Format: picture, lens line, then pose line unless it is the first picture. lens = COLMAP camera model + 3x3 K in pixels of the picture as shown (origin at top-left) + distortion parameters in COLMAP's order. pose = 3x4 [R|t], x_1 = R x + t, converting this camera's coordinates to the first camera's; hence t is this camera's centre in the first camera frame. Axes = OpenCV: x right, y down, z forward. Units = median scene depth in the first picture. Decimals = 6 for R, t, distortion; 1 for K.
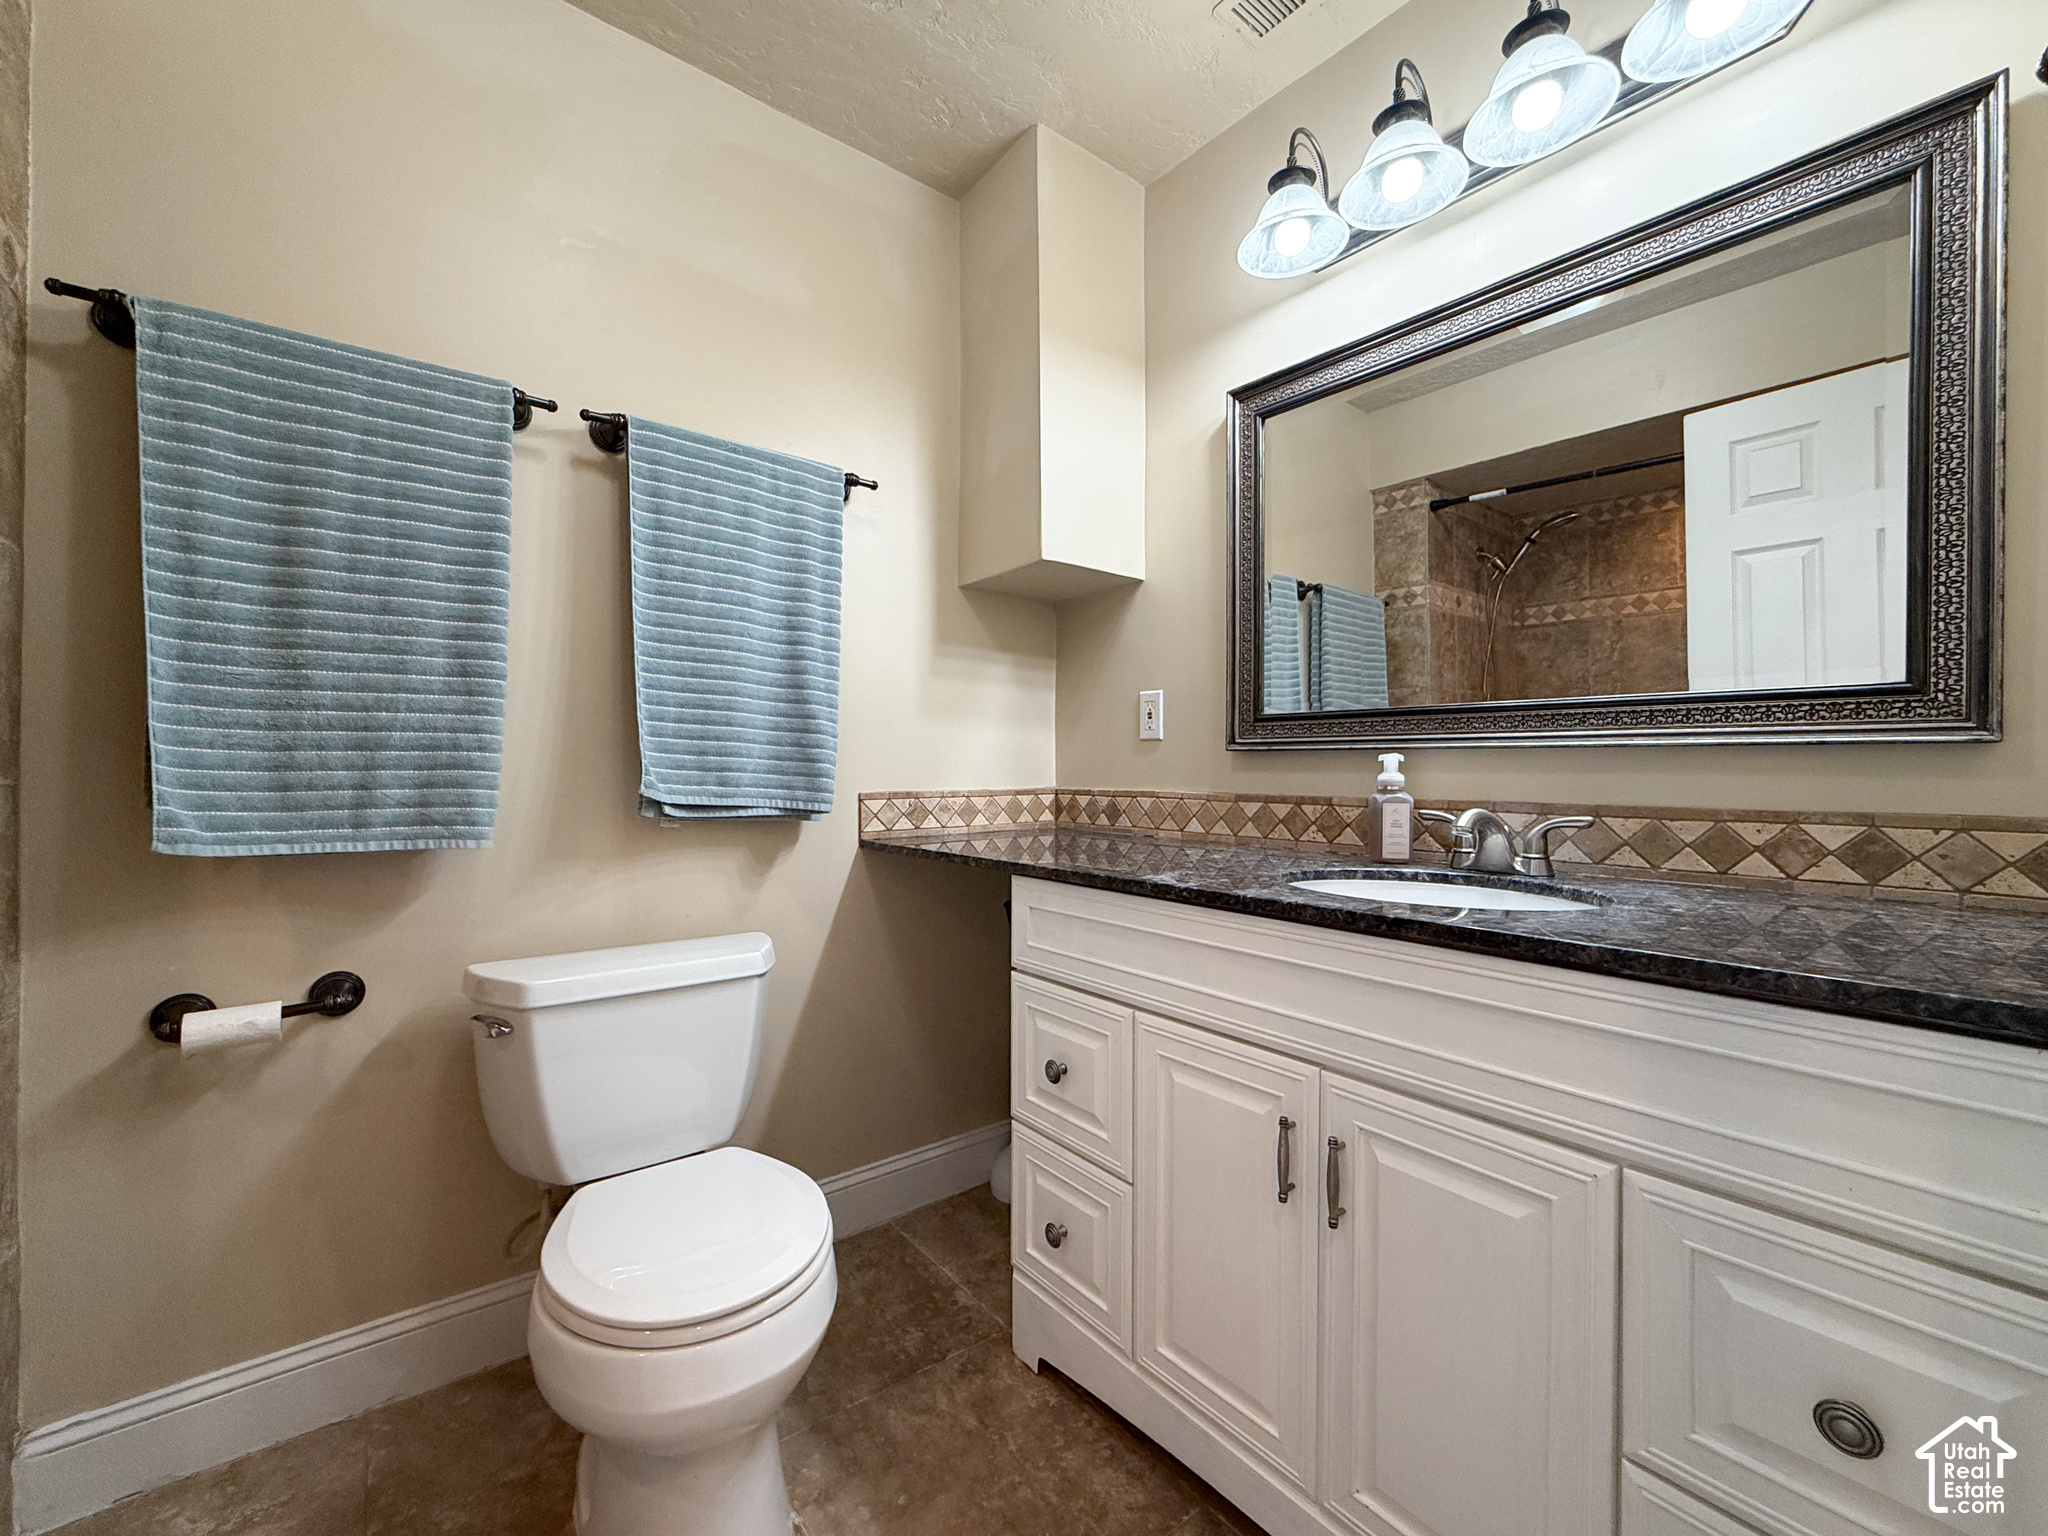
lens RADIAL K [[830.0, 0, 1033.4], [0, 830.0, 773.8], [0, 0, 1]] dist [0.000229, -0.000041]
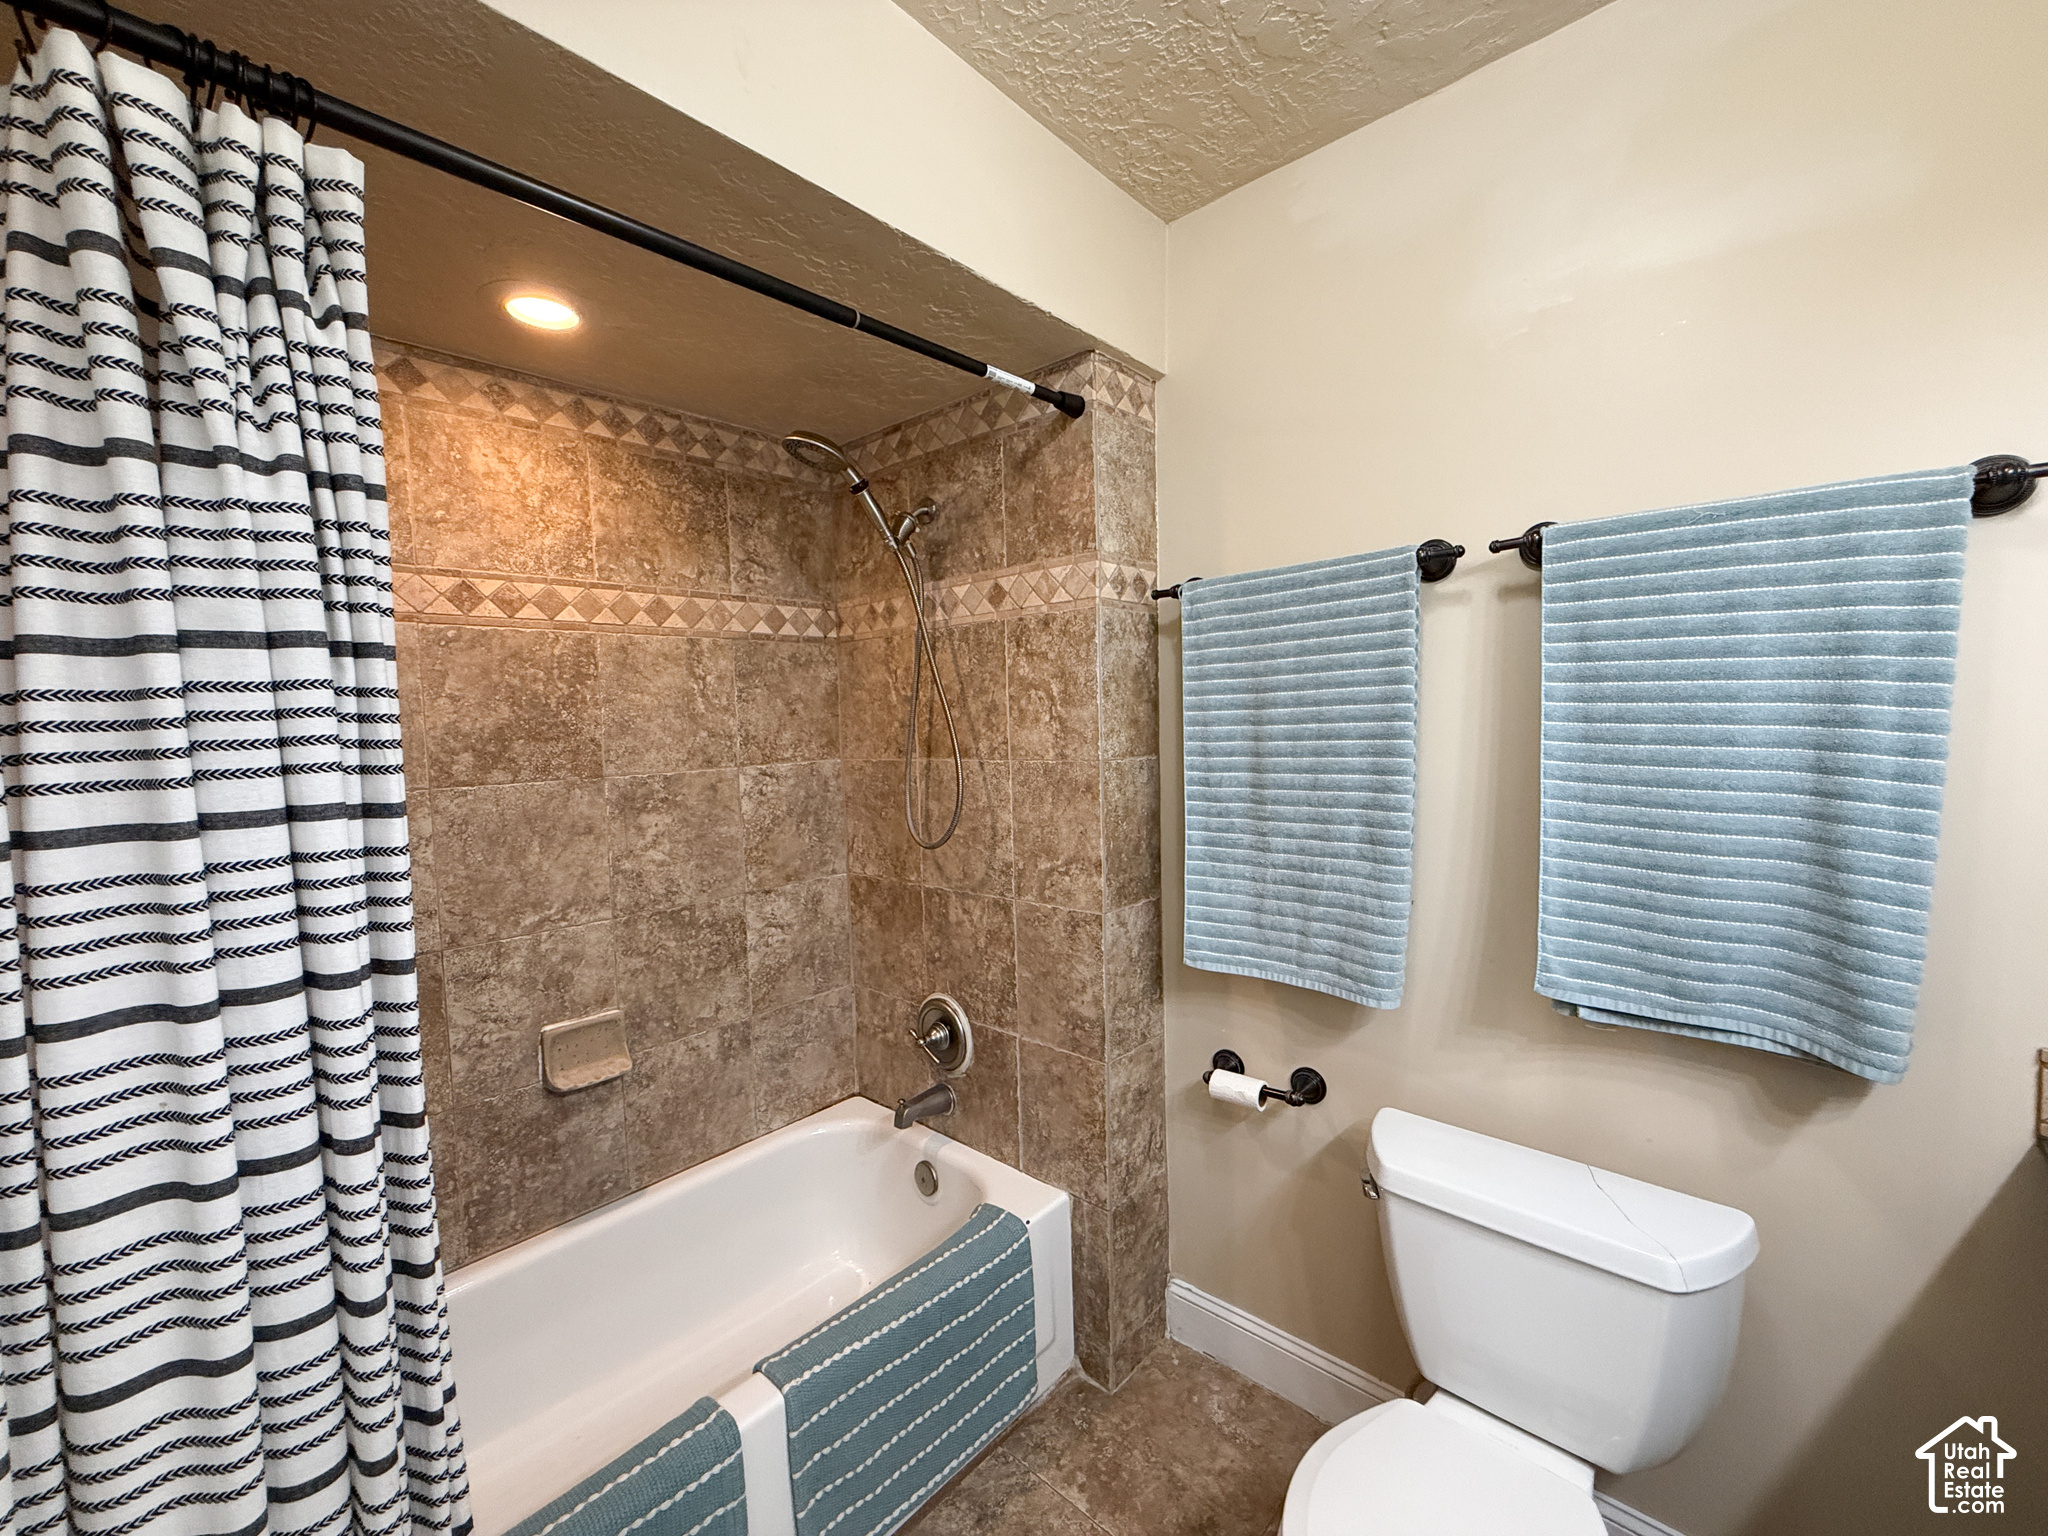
lens RADIAL K [[830.0, 0, 1033.4], [0, 830.0, 773.8], [0, 0, 1]] dist [0.000229, -0.000041]
pose [[0.166269, 0.061160, -0.984182, 0.281362], [0.018076, 0.997718, 0.065055, -0.286436], [0.985915, -0.028607, 0.164784, 0.405669]]
